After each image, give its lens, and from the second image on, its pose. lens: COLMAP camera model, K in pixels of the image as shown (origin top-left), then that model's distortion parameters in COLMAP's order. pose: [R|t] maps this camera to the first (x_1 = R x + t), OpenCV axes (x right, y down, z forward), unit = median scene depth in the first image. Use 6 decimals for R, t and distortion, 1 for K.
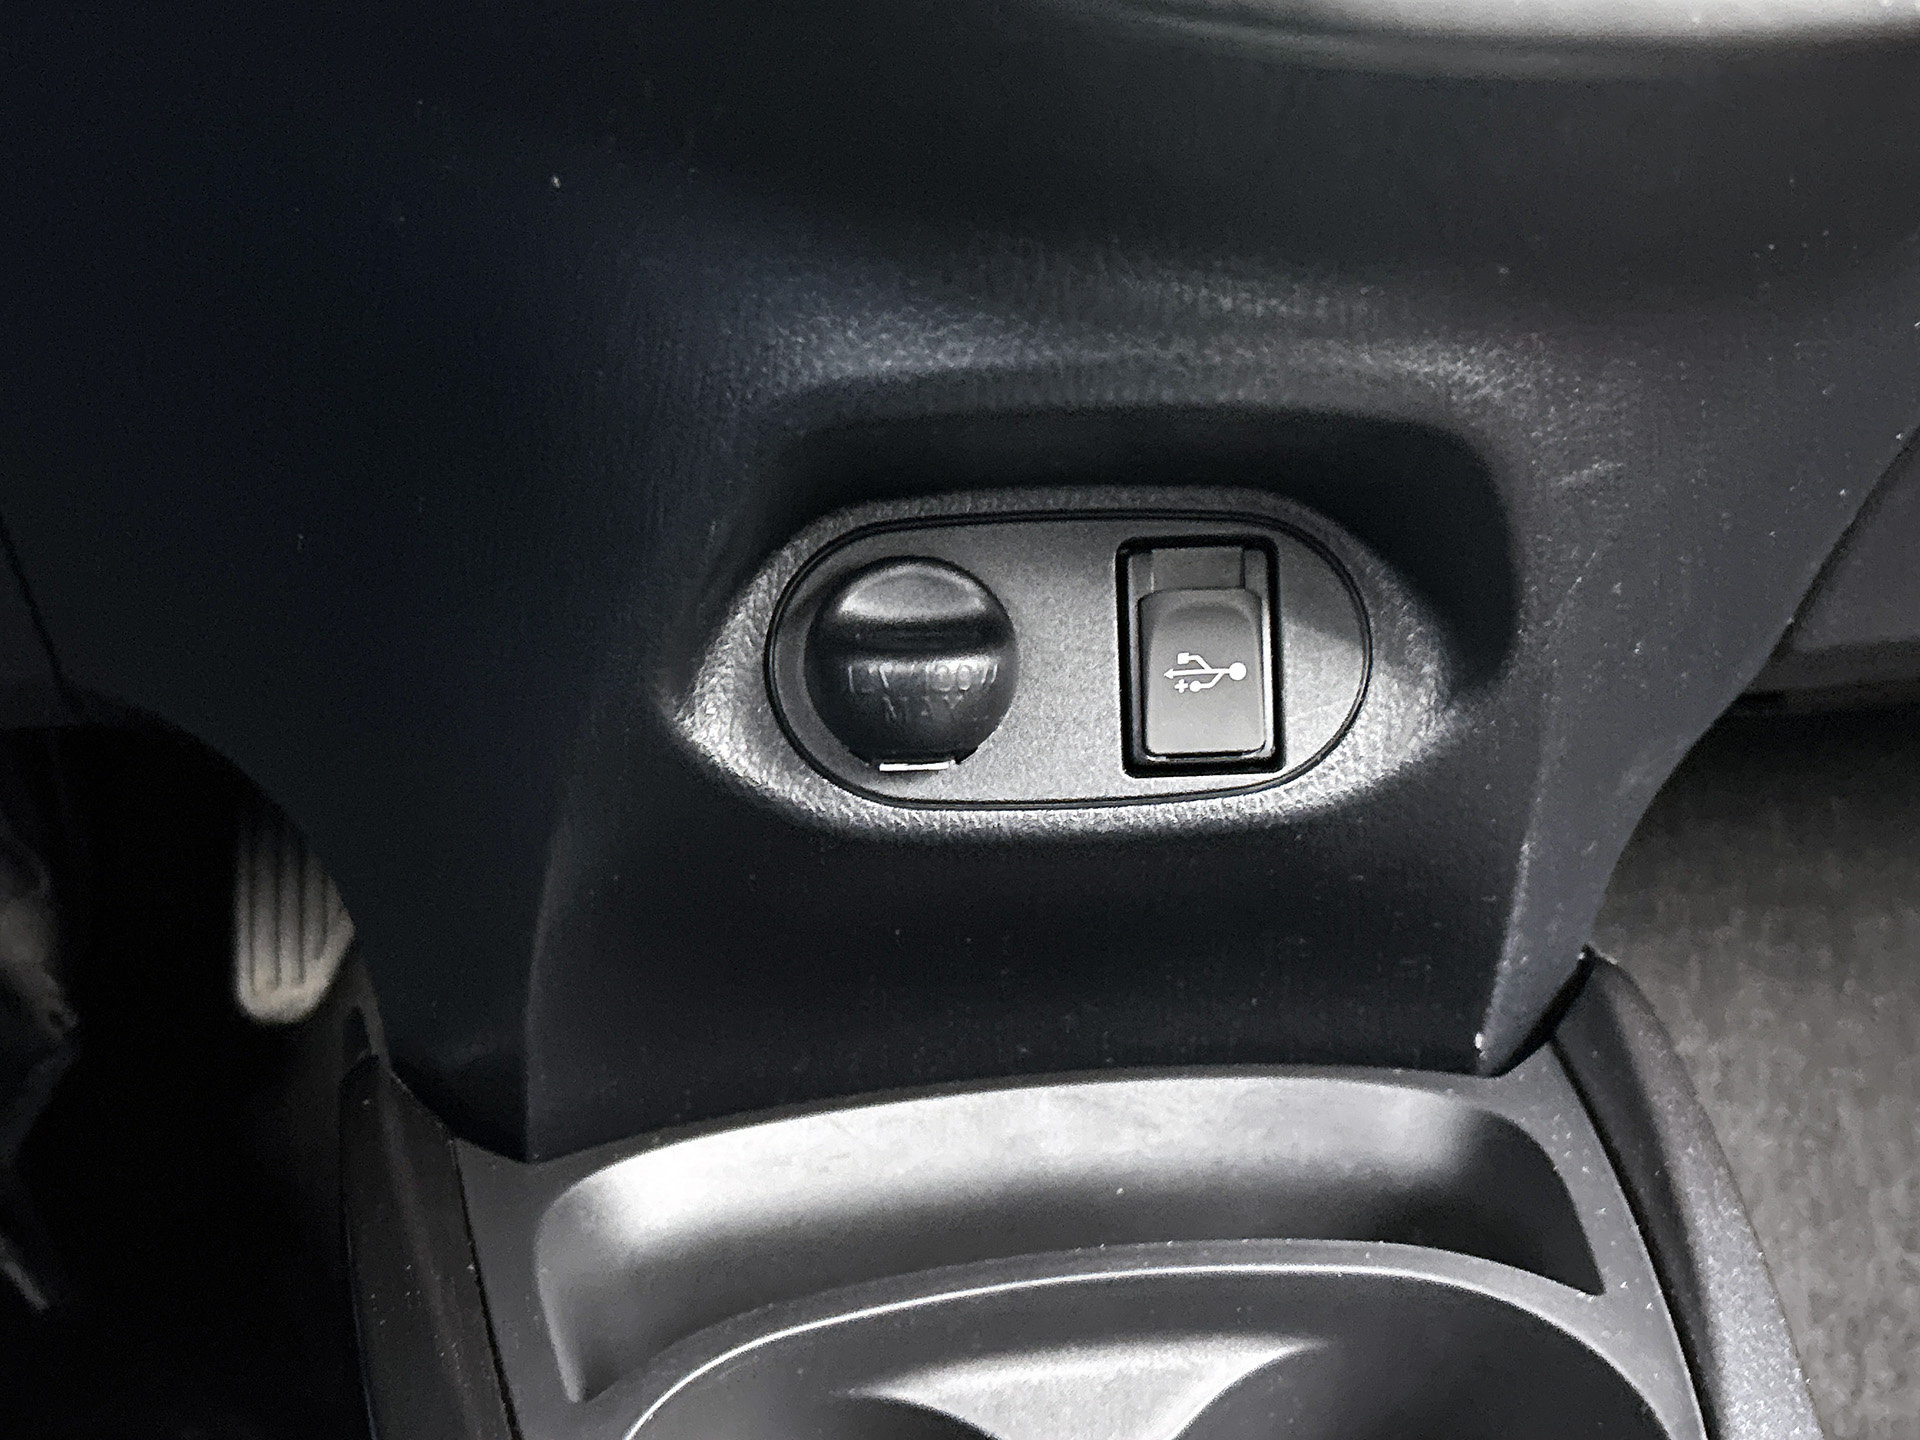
lens RADIAL K [[2174.5, 0, 972.4], [0, 2174.5, 726.1], [0, 0, 1]] dist [0.104162, -0.308801]
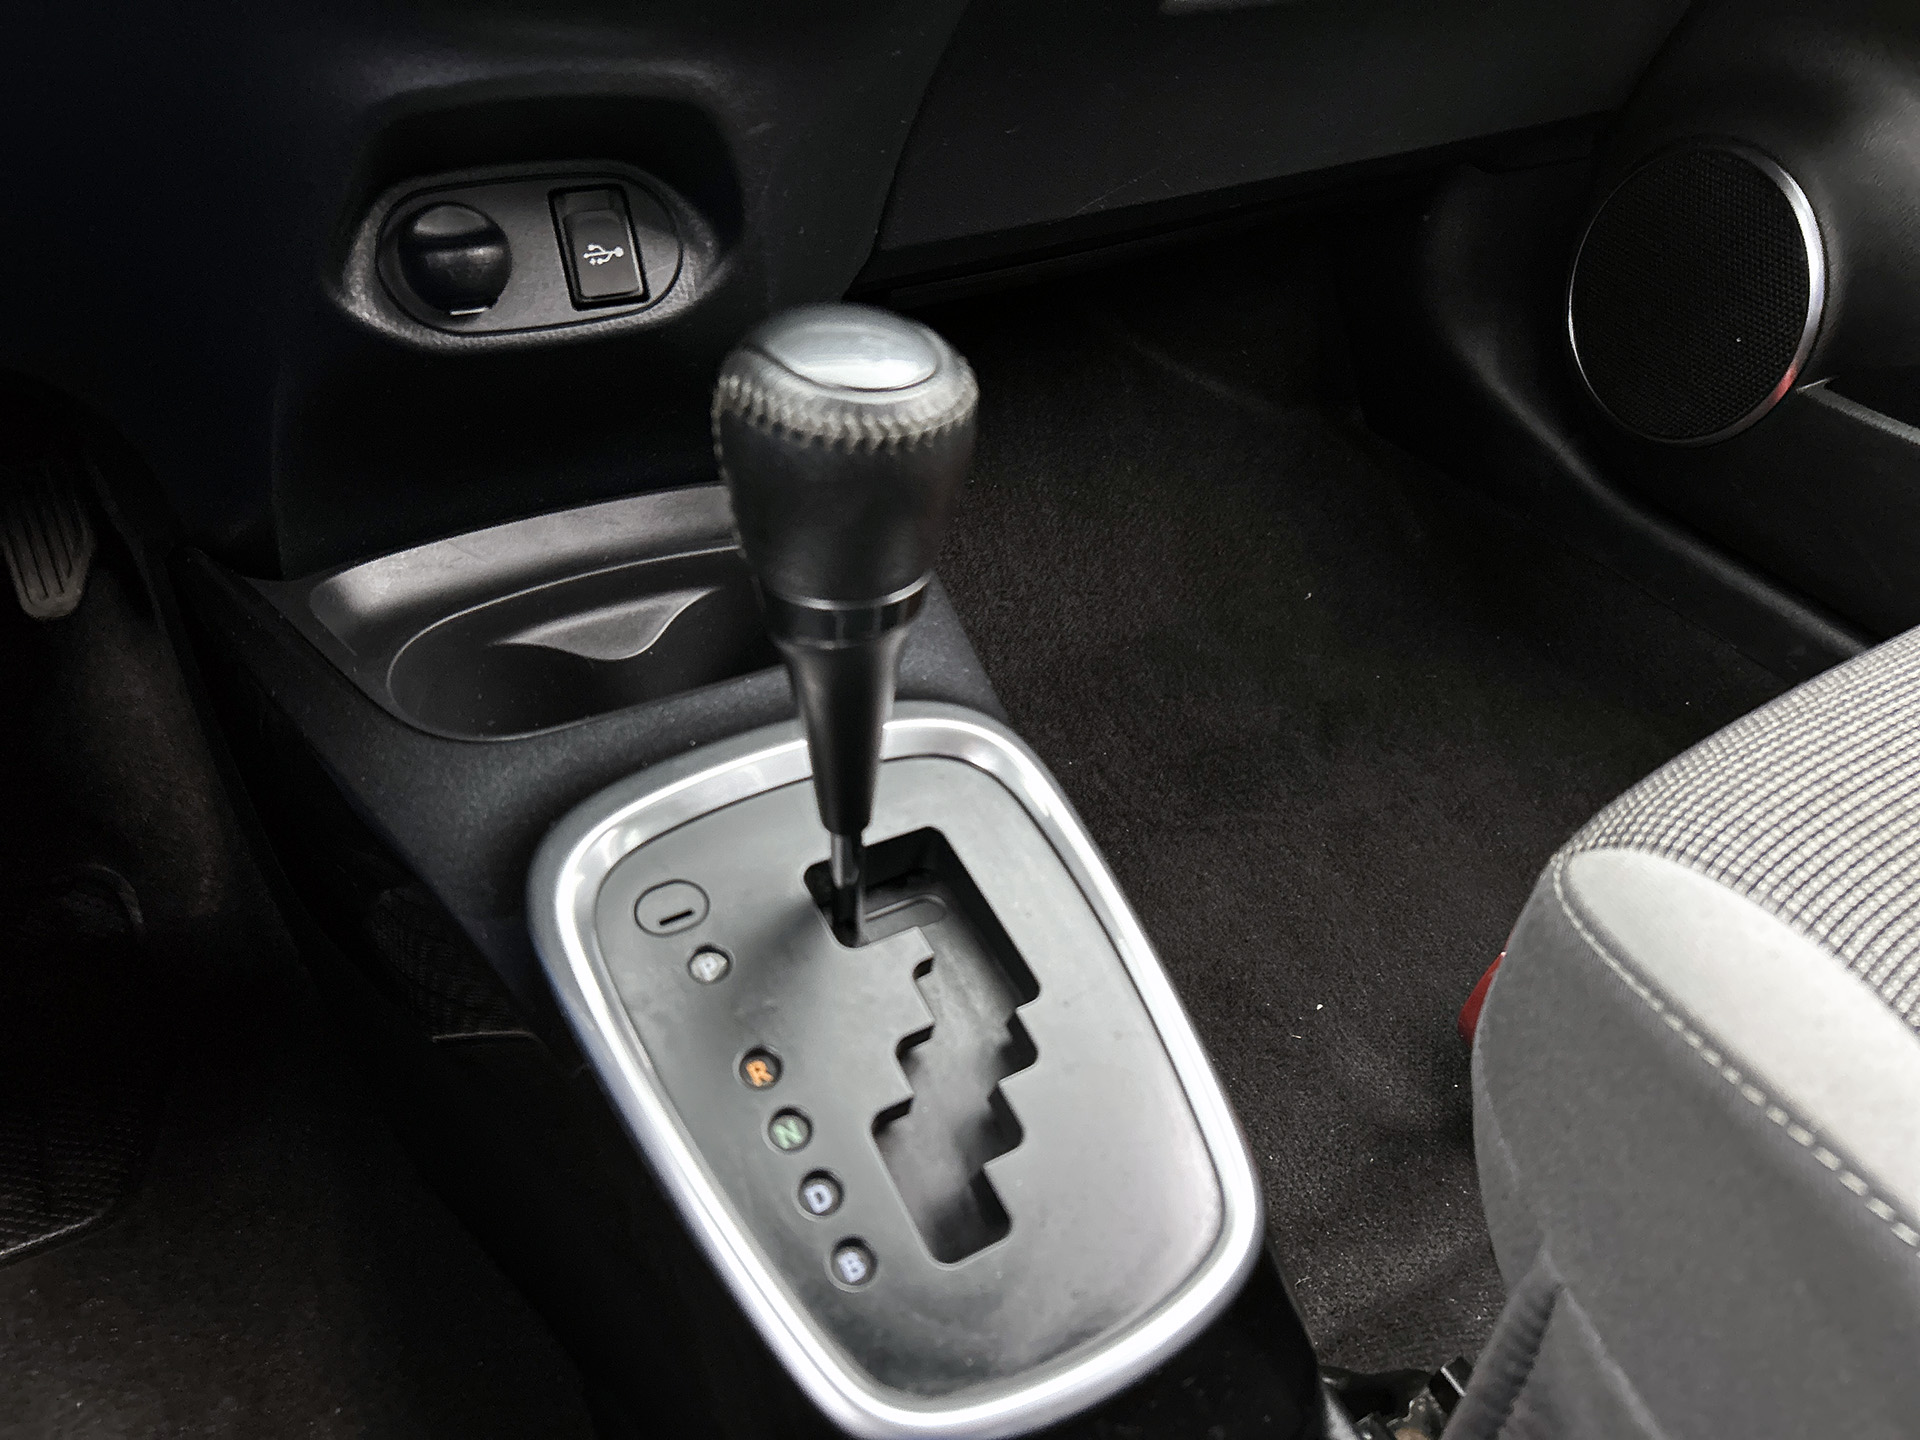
lens RADIAL K [[1433.4, 0, 980.6], [0, 1433.4, 721.8], [0, 0, 1]] dist [0.010504, 0.002093]
pose [[0.919261, -0.203803, 0.336786, -0.113844], [0.146382, 0.971172, 0.188144, 0.203070], [-0.365421, -0.123654, 0.922593, -0.446655]]
